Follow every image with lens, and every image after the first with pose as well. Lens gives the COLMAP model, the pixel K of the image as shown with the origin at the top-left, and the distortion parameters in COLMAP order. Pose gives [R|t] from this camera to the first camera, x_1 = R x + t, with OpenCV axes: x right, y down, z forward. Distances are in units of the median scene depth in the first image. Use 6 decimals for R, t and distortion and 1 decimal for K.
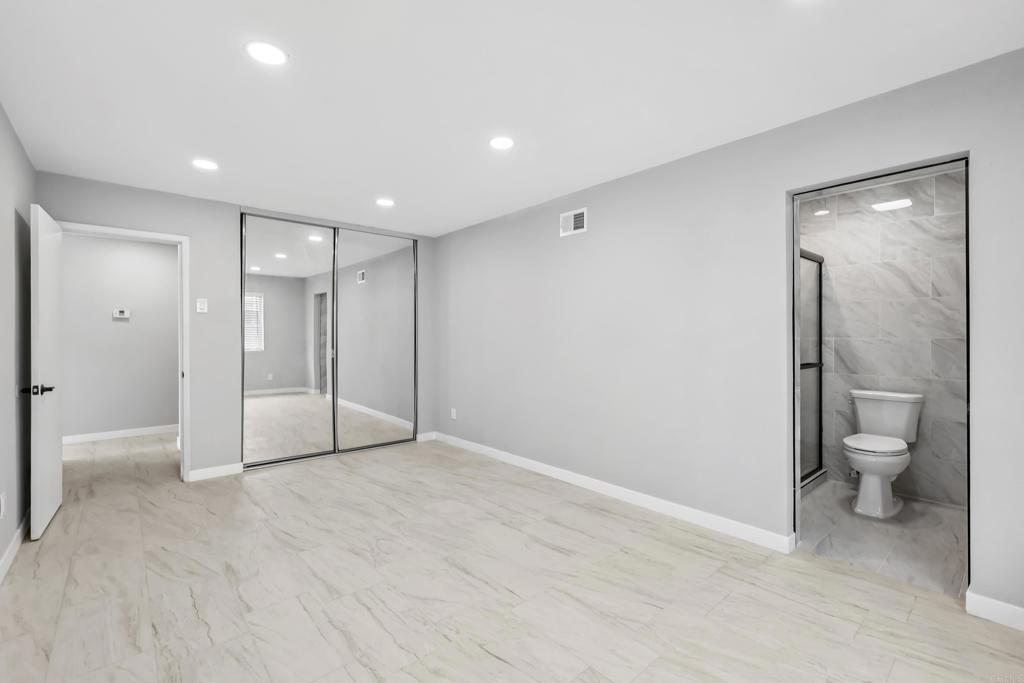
lens RADIAL K [[446.6, 0, 513.2], [0, 446.6, 335.9], [0, 0, 1]] dist [0.001406, -0.000729]
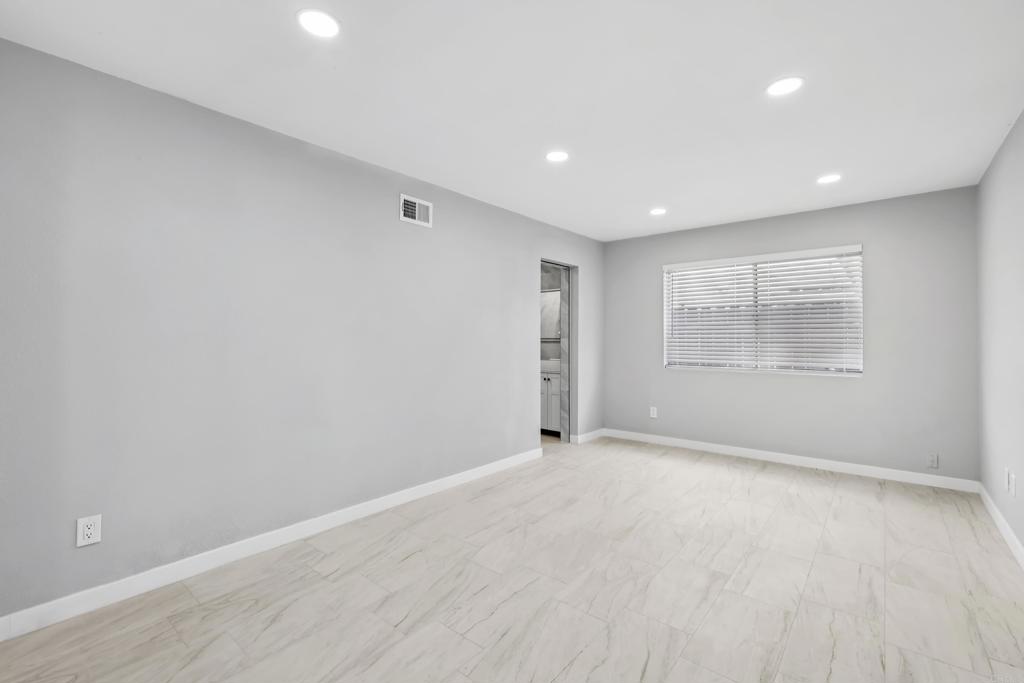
lens RADIAL K [[446.6, 0, 511.7], [0, 446.6, 343.5], [0, 0, 1]] dist [0.001406, -0.000729]
pose [[-0.152021, -0.011445, 0.988311, -1.025547], [-0.003829, 0.999932, 0.010991, 0.004511], [-0.988370, -0.002114, -0.152055, 1.224711]]
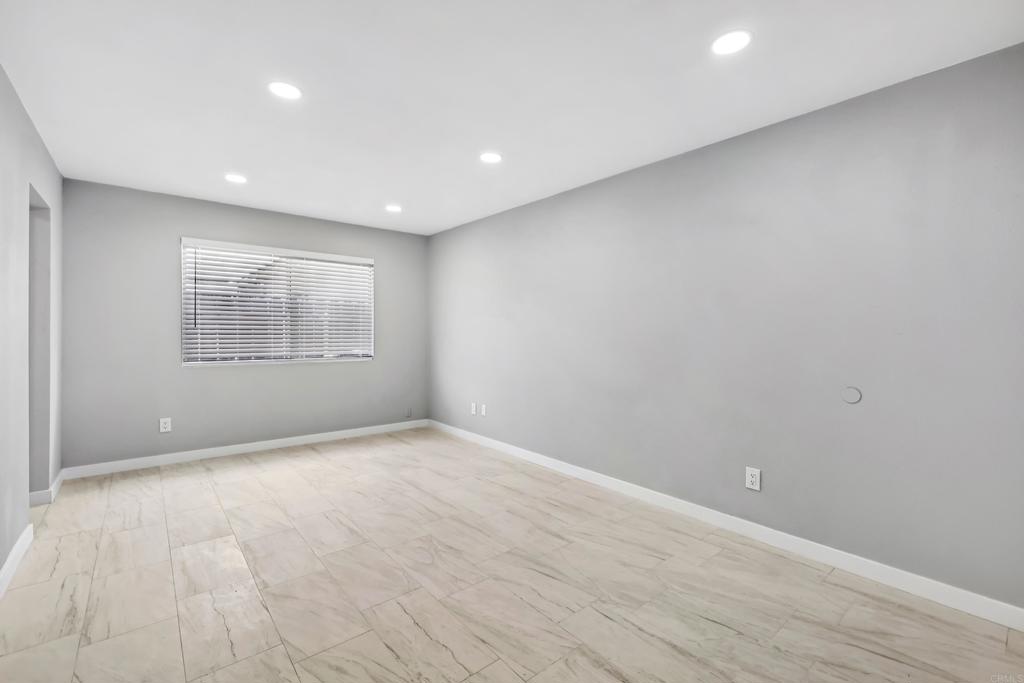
lens RADIAL K [[446.6, 0, 513.4], [0, 446.6, 341.7], [0, 0, 1]] dist [0.001406, -0.000729]
pose [[-0.999610, -0.007498, 0.026915, -0.449934], [-0.006995, 0.999800, 0.018727, 0.007727], [-0.027050, 0.018532, -0.999462, 1.740687]]
